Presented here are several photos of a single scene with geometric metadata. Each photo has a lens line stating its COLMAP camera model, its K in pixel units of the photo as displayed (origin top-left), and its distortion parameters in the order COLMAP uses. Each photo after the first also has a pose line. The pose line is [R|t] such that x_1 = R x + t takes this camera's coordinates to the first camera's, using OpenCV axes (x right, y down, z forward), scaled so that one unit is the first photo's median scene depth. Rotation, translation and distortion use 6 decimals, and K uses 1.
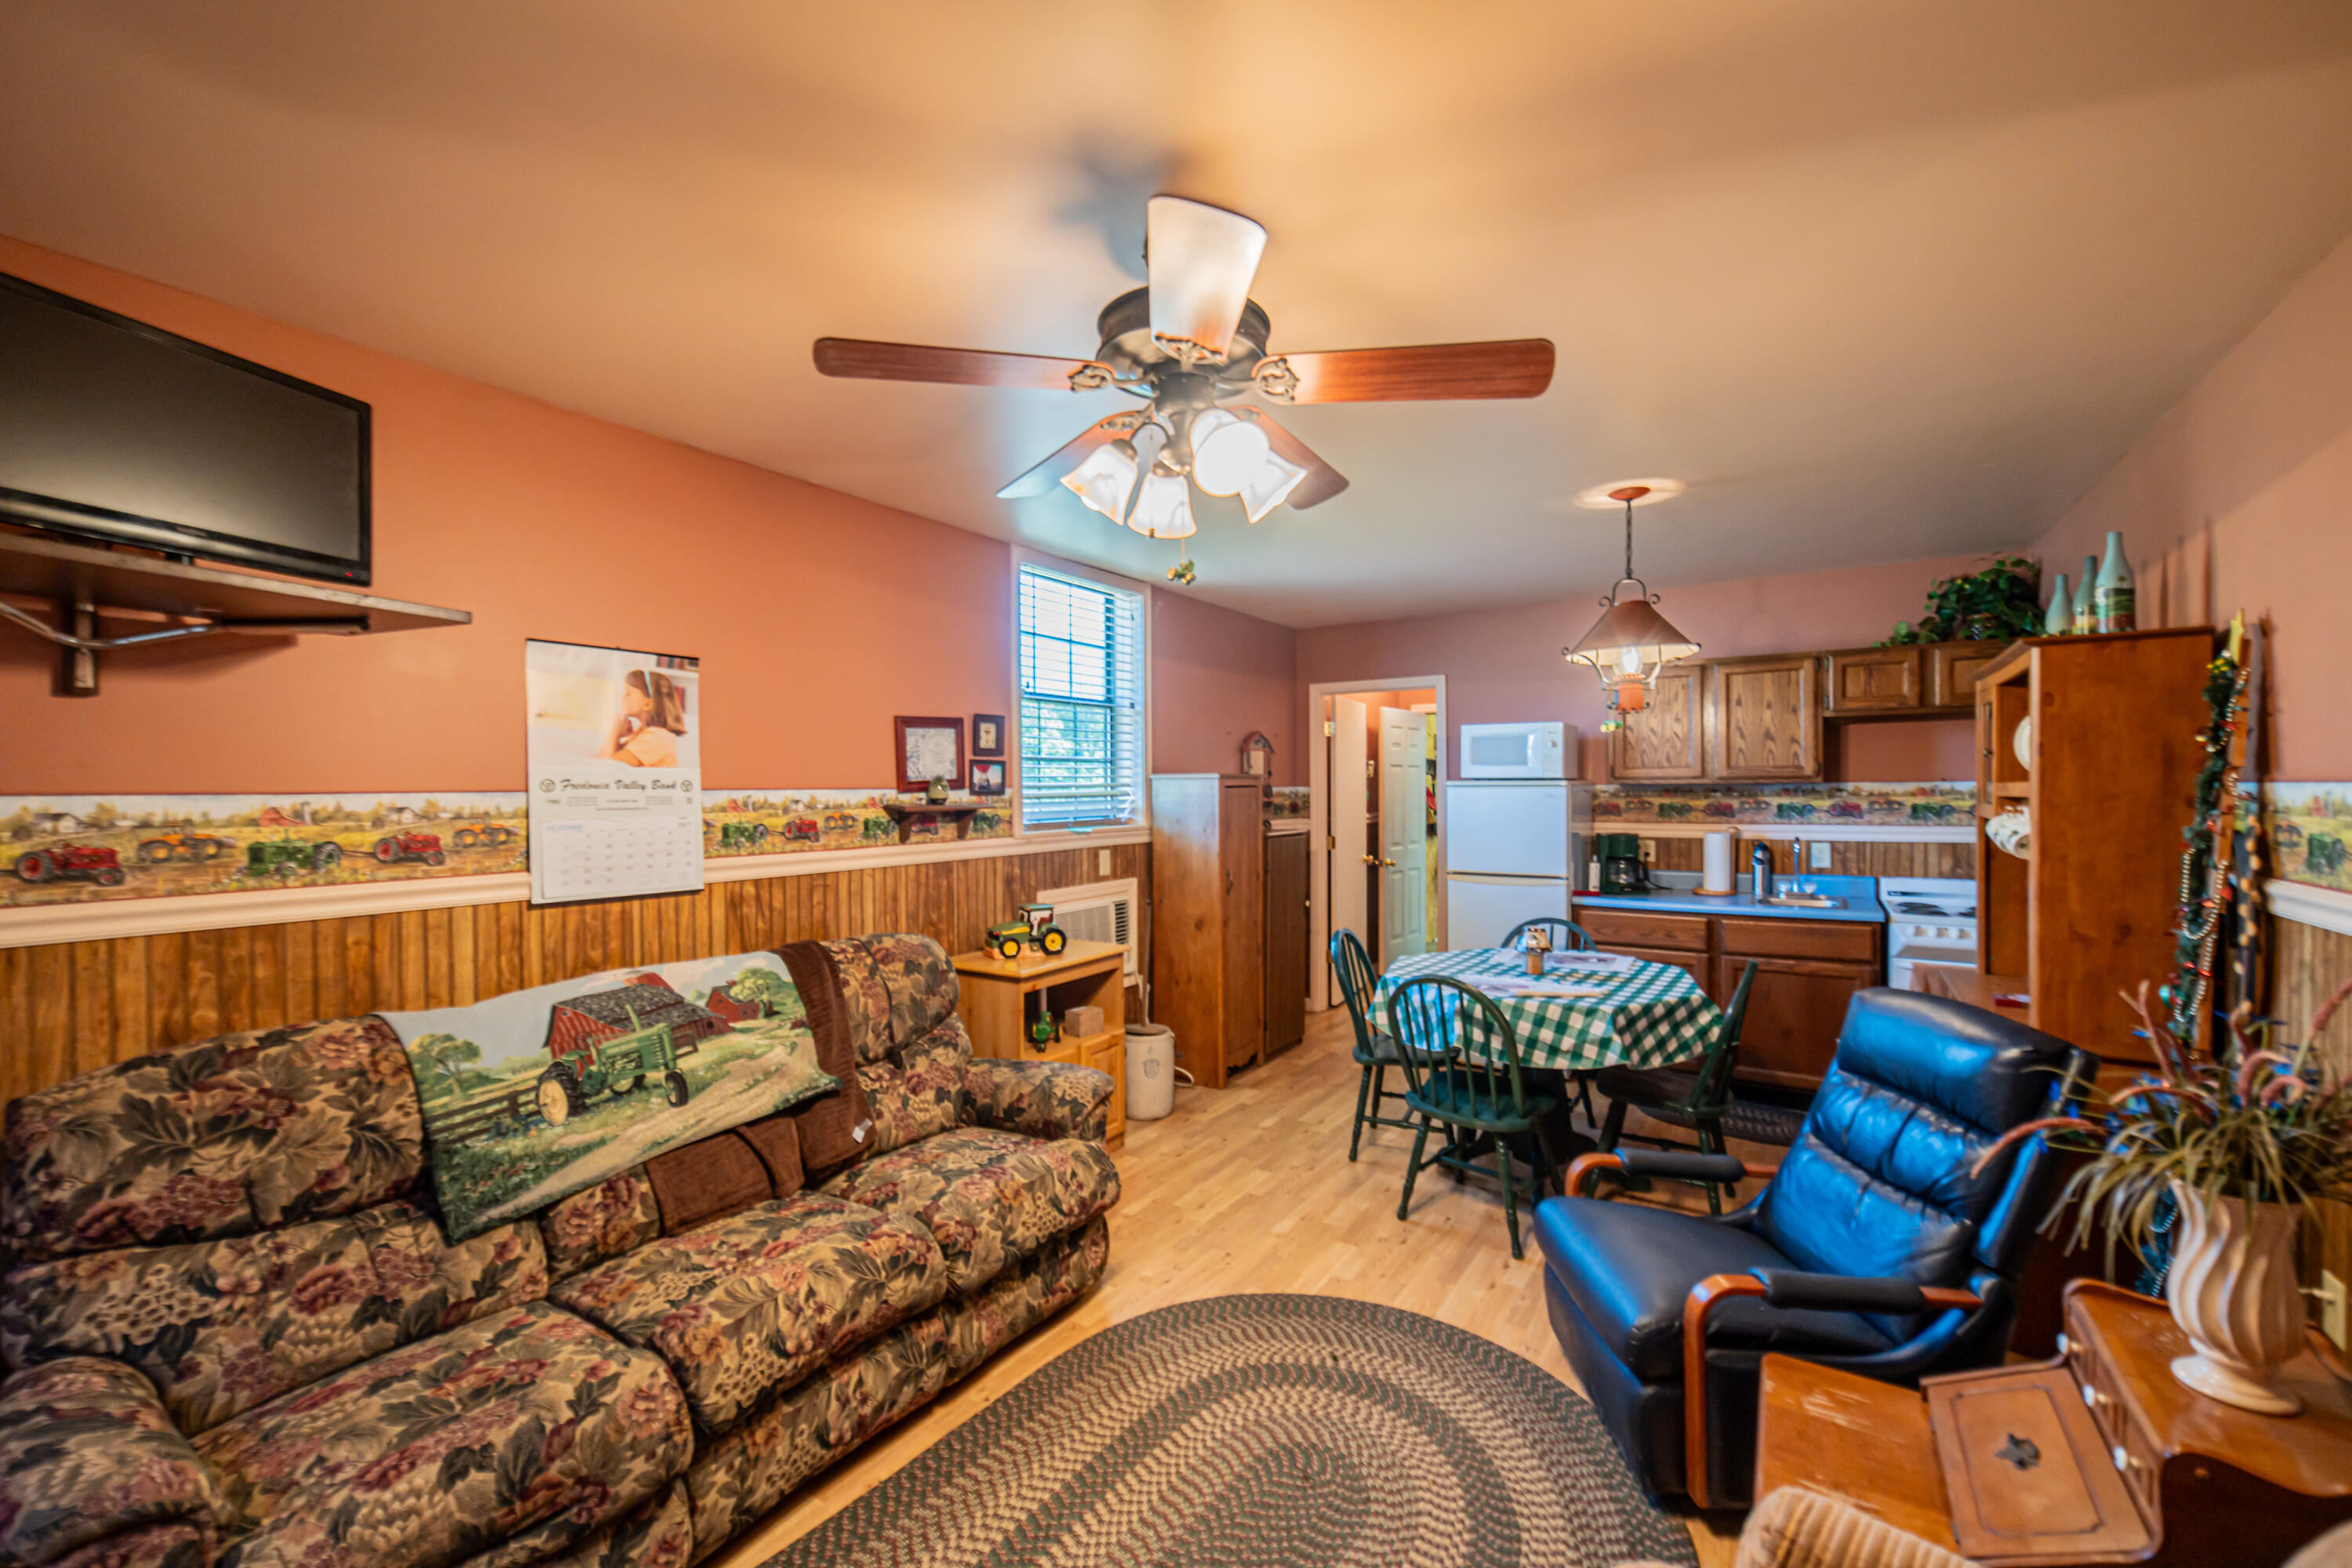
lens RADIAL K [[959.2, 0, 1169.8], [0, 959.2, 793.2], [0, 0, 1]] dist [-0.008427, 0.007700]
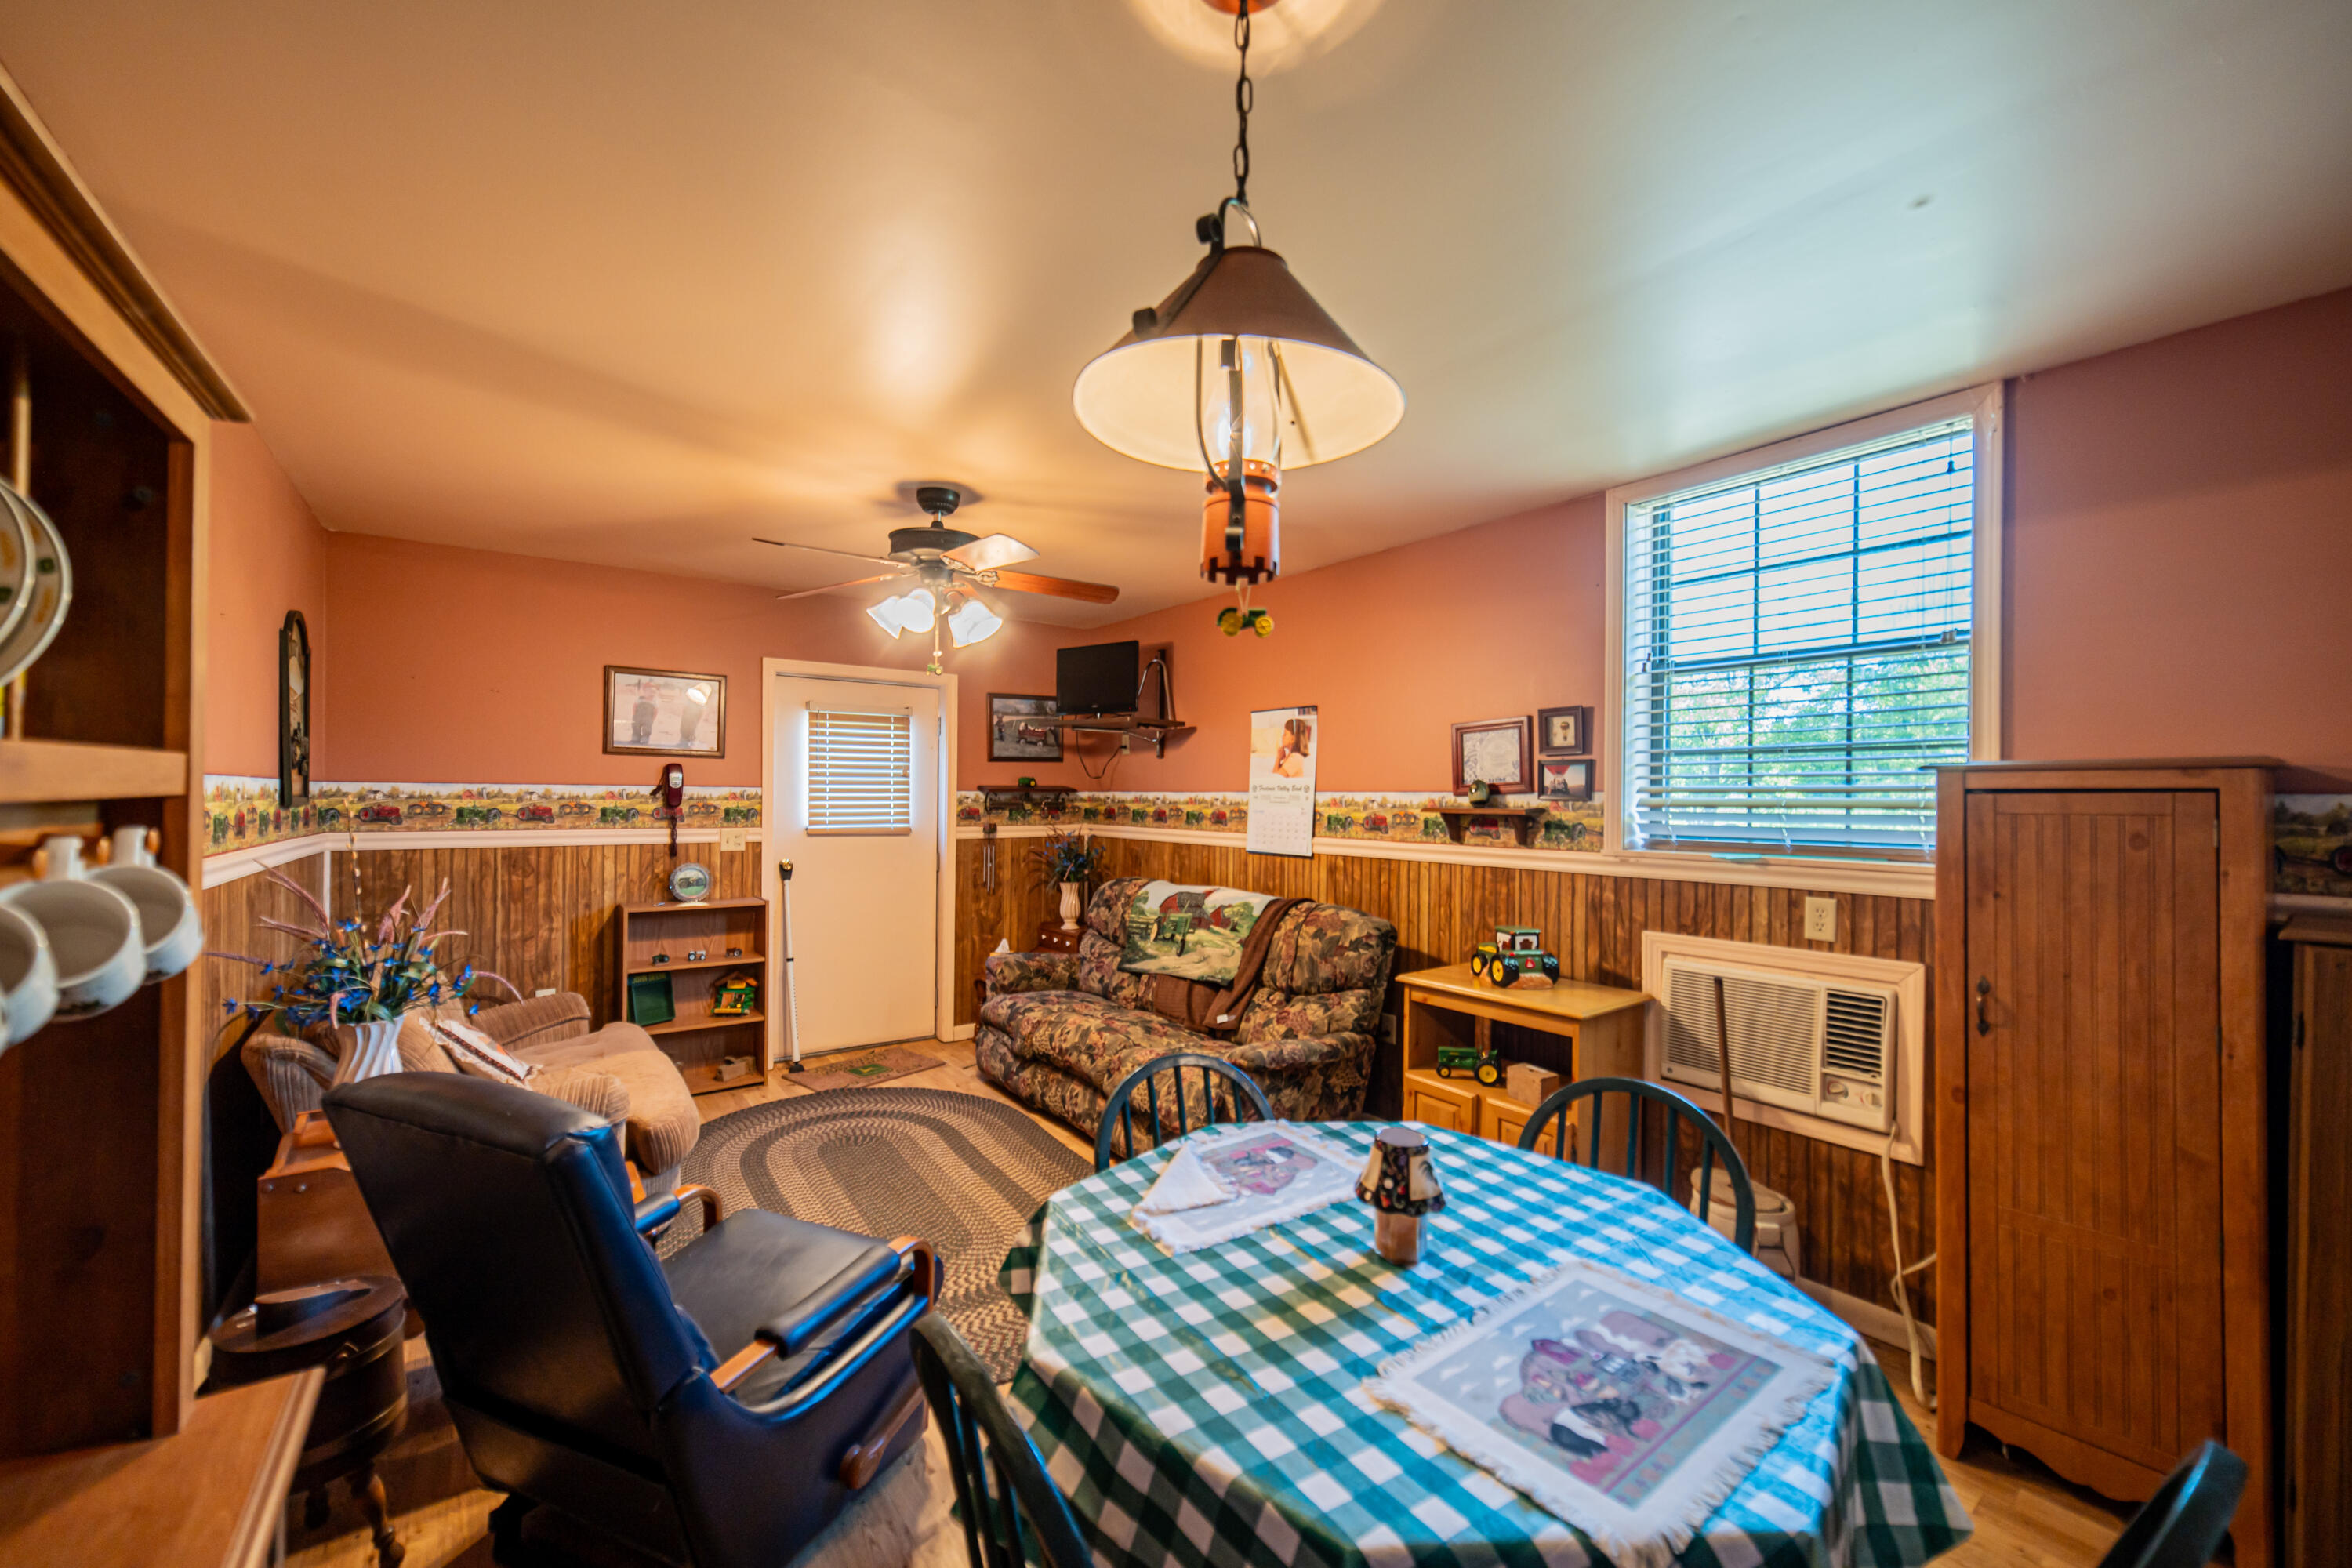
lens RADIAL K [[902.3, 0, 1160.1], [0, 902.3, 793.3], [0, 0, 1]] dist [-0.005385, 0.000003]
pose [[-0.355056, -0.002615, -0.934841, 0.726228], [-0.015395, 0.999877, 0.003051, -0.001004], [0.934718, 0.015475, -0.355053, 0.986212]]
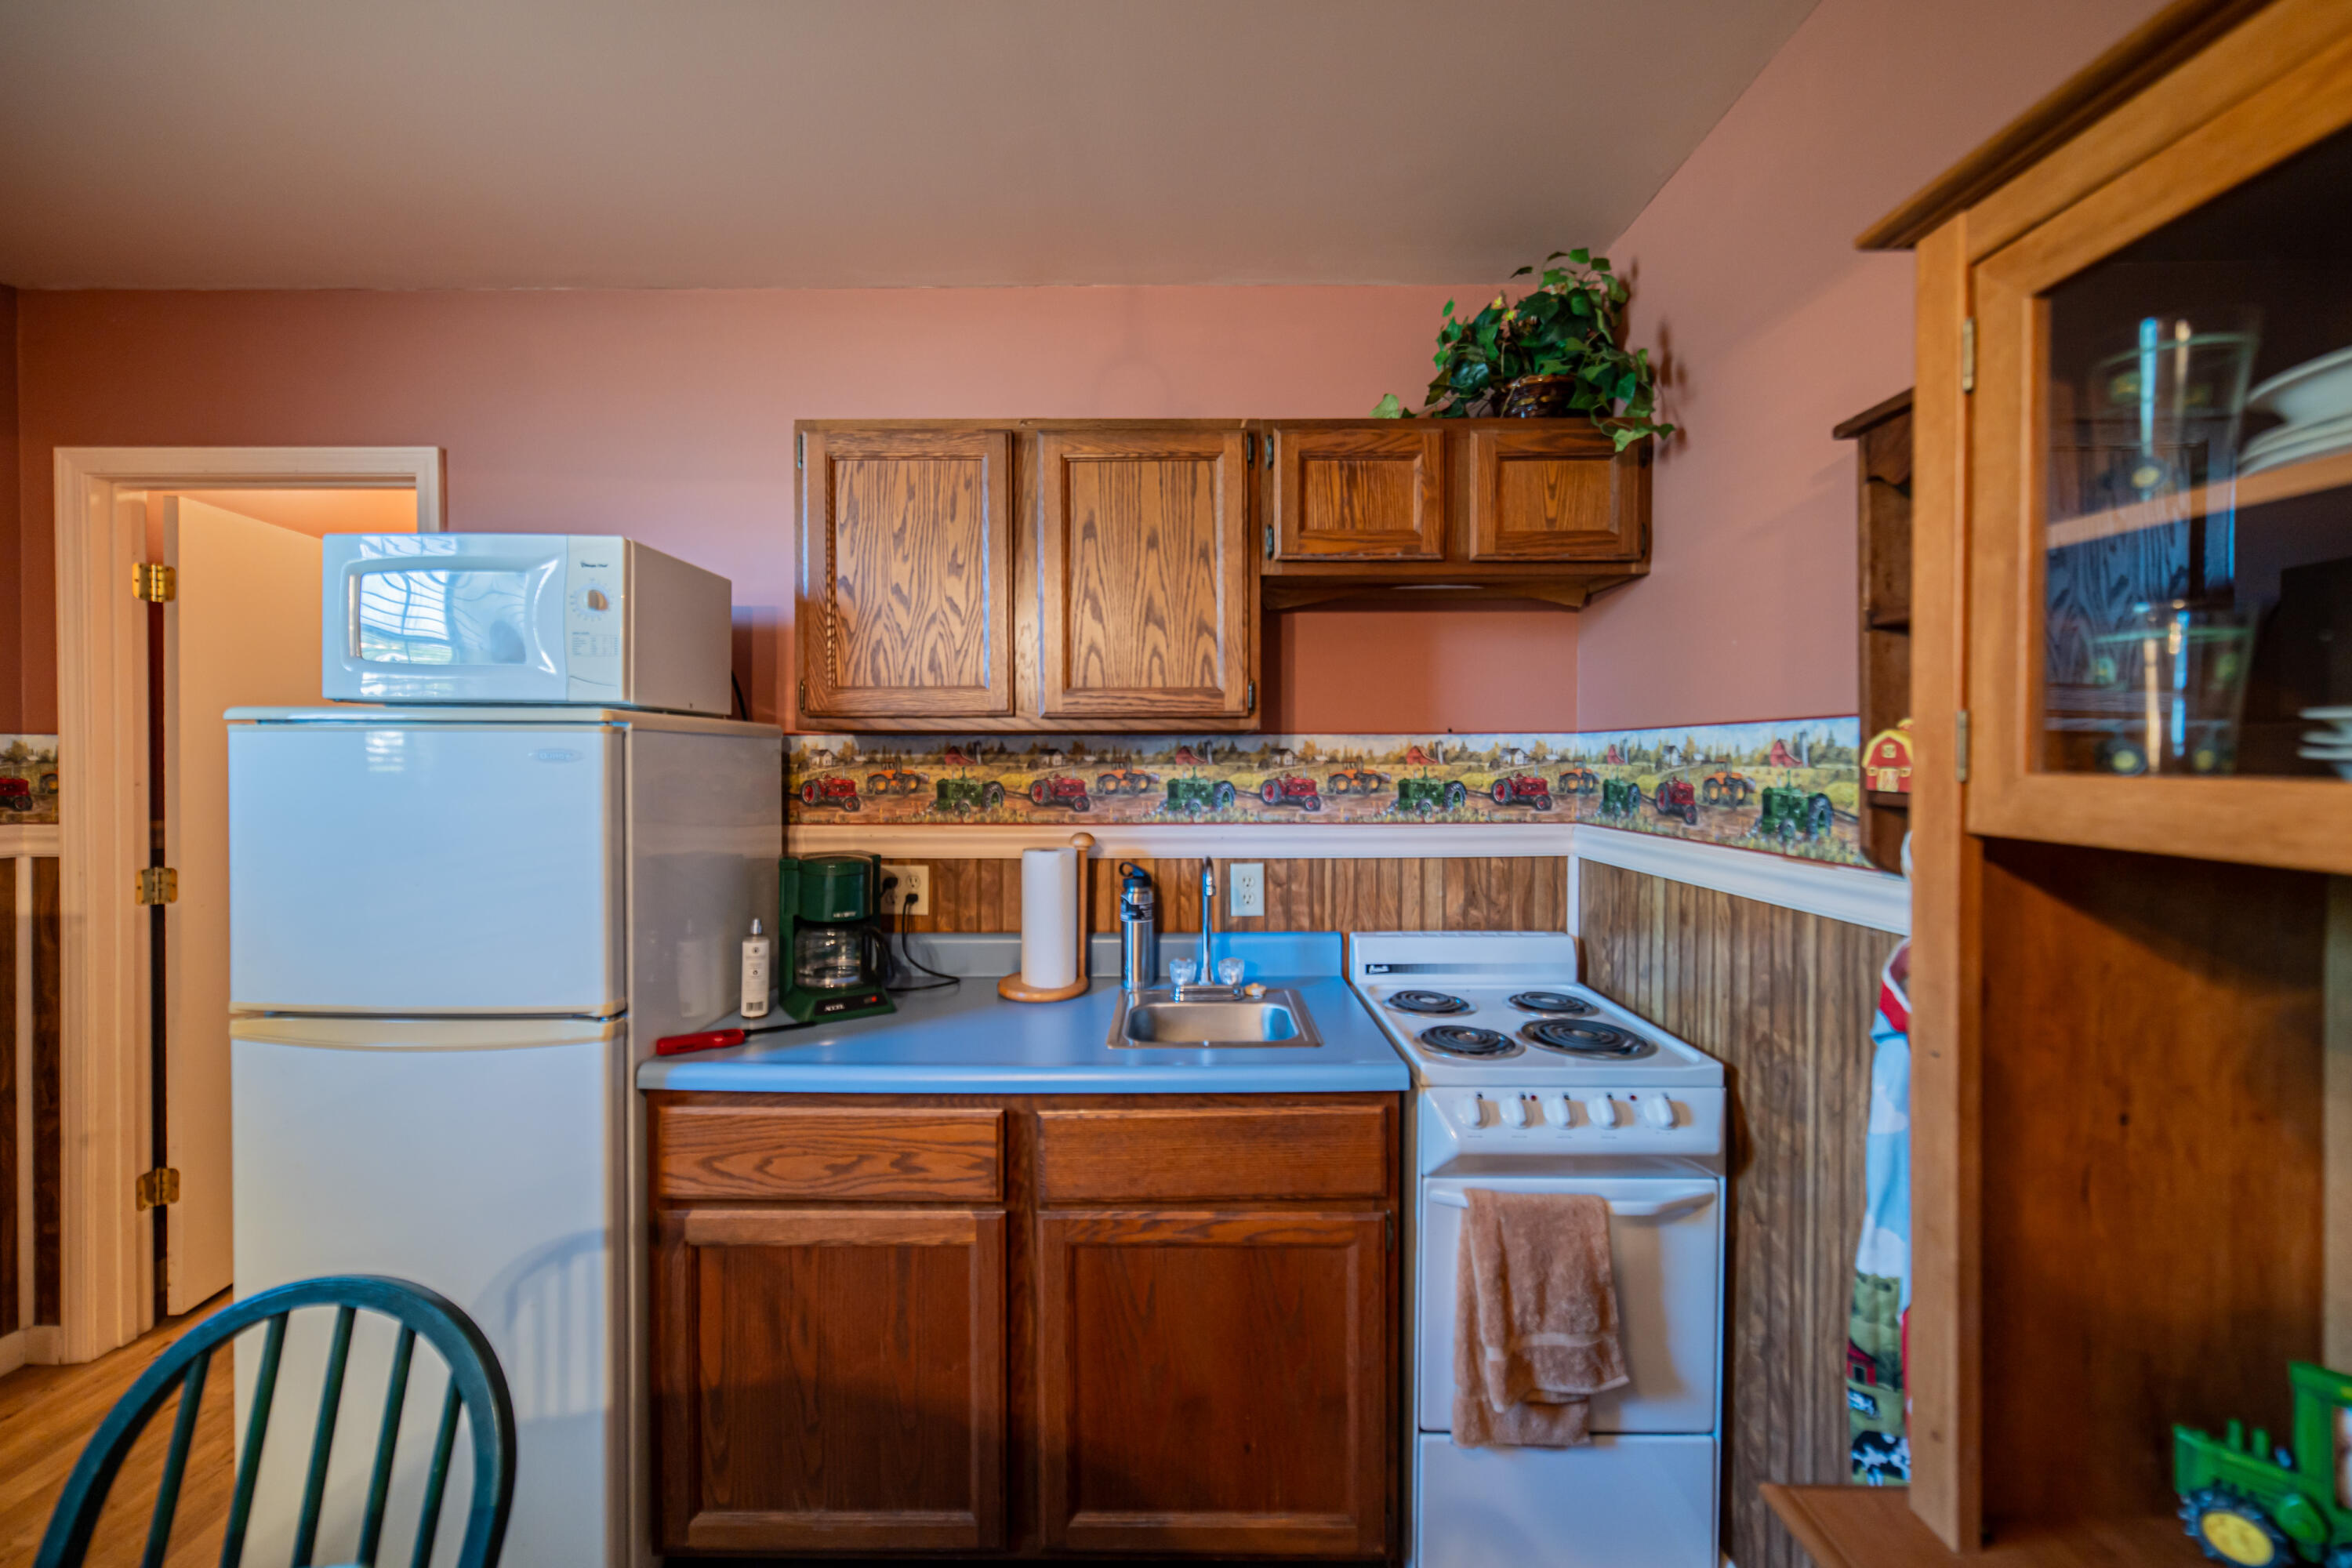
lens RADIAL K [[901.8, 0, 1166.4], [0, 901.8, 769.7], [0, 0, 1]] dist [-0.000949, 0.000057]
pose [[0.839415, 0.004207, 0.543475, 0.505963], [-0.003620, 0.999991, -0.002151, 0.008922], [-0.543479, -0.000162, 0.839423, 0.808393]]
